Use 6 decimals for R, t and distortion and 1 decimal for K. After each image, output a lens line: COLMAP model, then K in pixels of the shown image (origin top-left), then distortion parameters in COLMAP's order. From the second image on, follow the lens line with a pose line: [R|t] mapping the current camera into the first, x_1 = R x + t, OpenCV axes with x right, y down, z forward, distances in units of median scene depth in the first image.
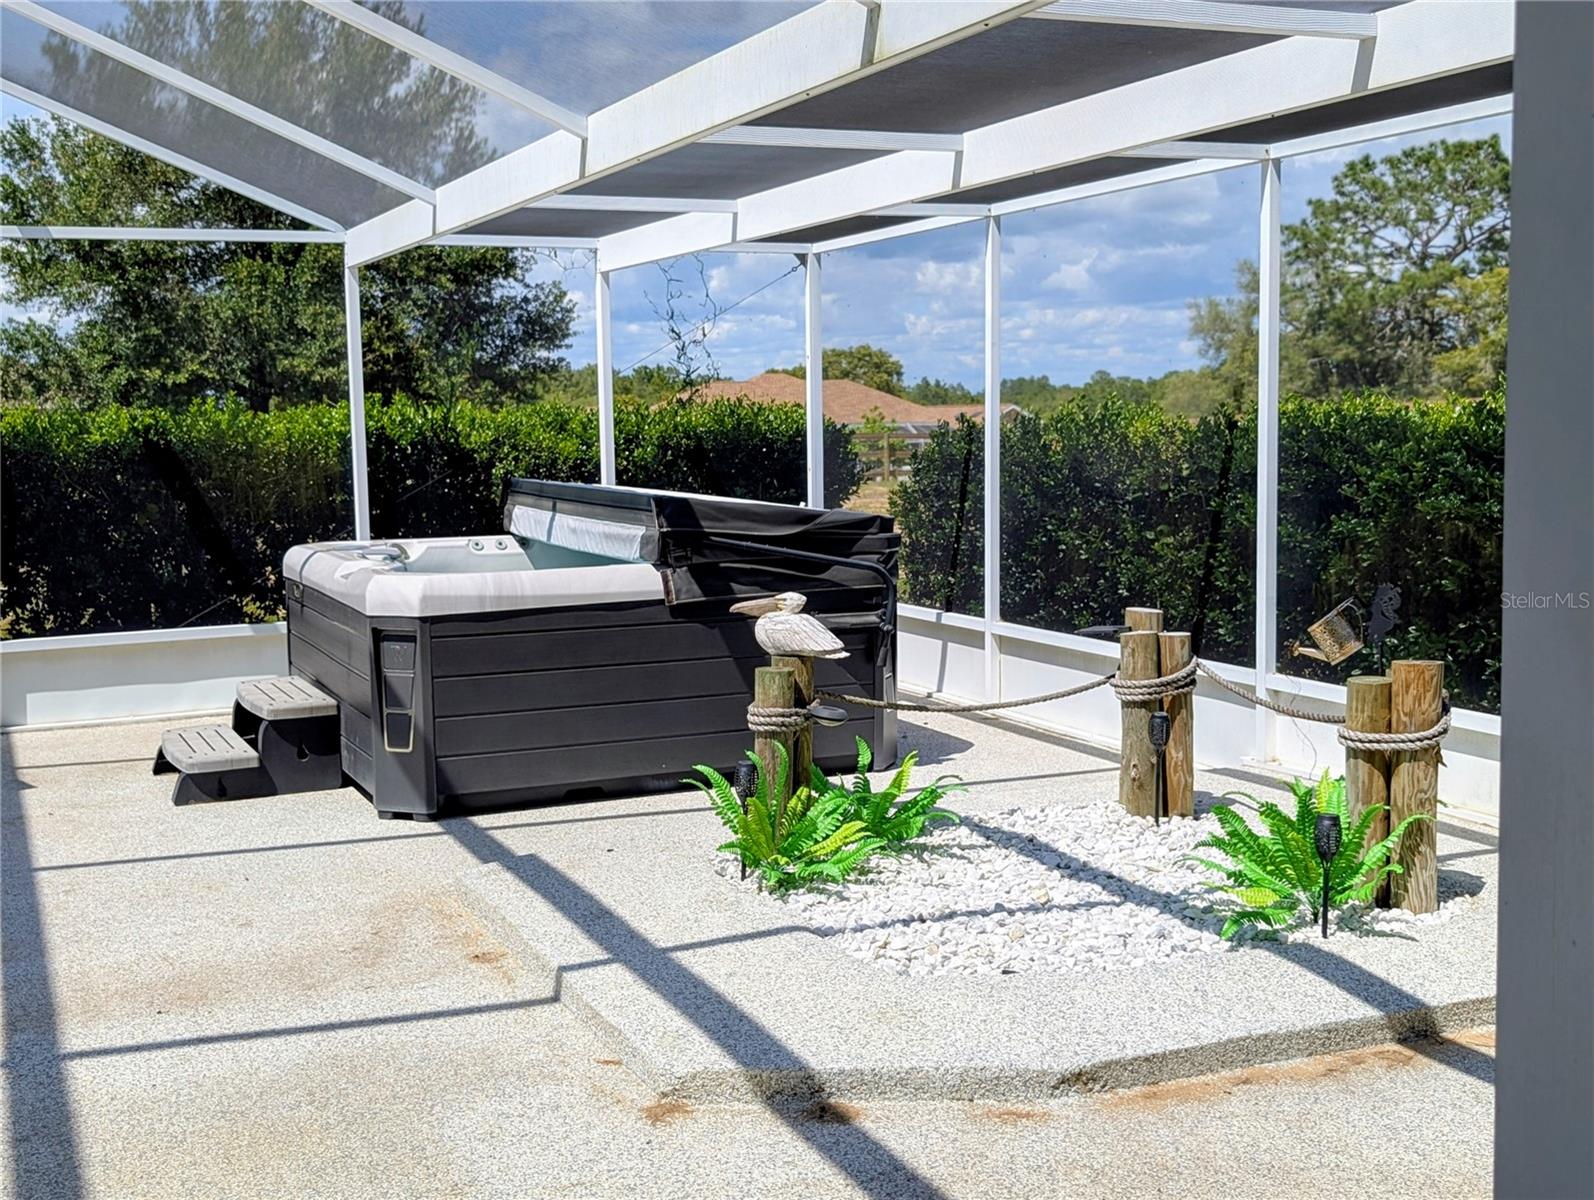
lens RADIAL K [[1865.9, 0, 797.0], [0, 1865.9, 600.0], [0, 0, 1]] dist [-0.011030, -0.032681]
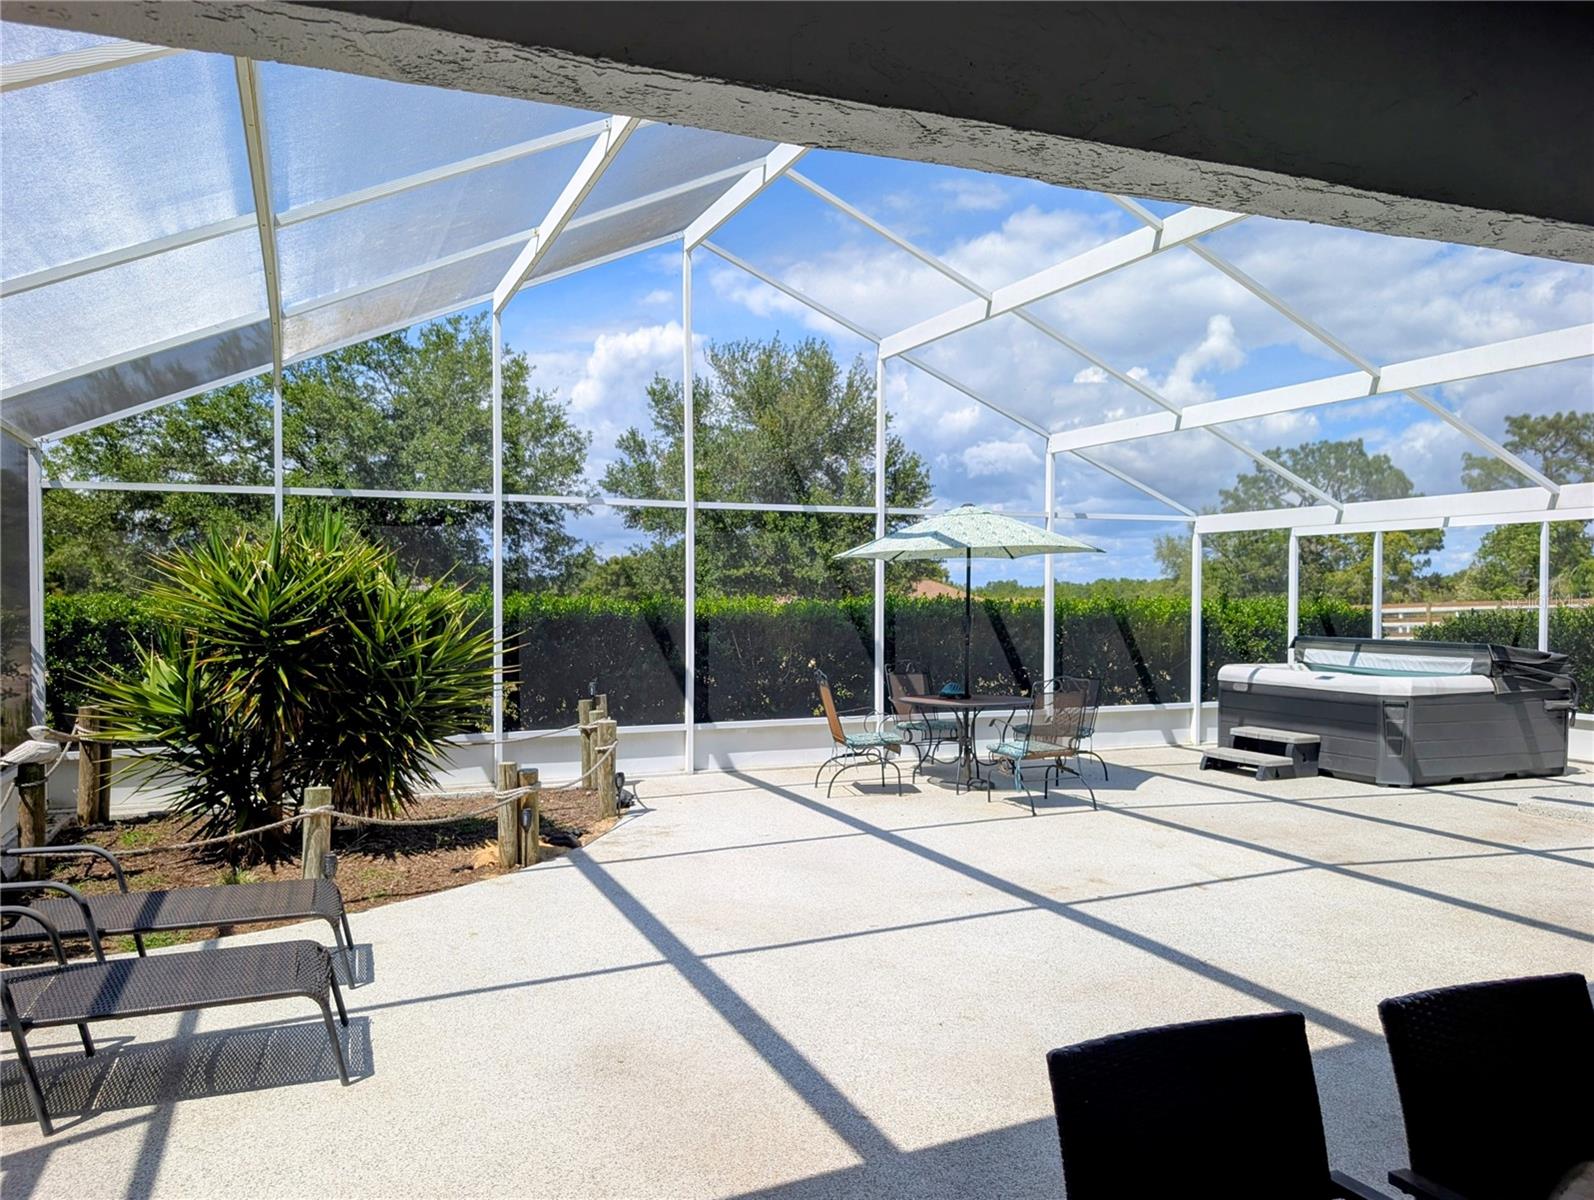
lens RADIAL K [[1215.3, 0, 799.5], [0, 1215.3, 621.8], [0, 0, 1]] dist [0.017662, -0.016889]
pose [[0.999552, 0.019326, -0.022862, -0.821429], [-0.021144, 0.996397, -0.082138, 0.050968], [0.021192, 0.082585, 0.996359, -0.440872]]
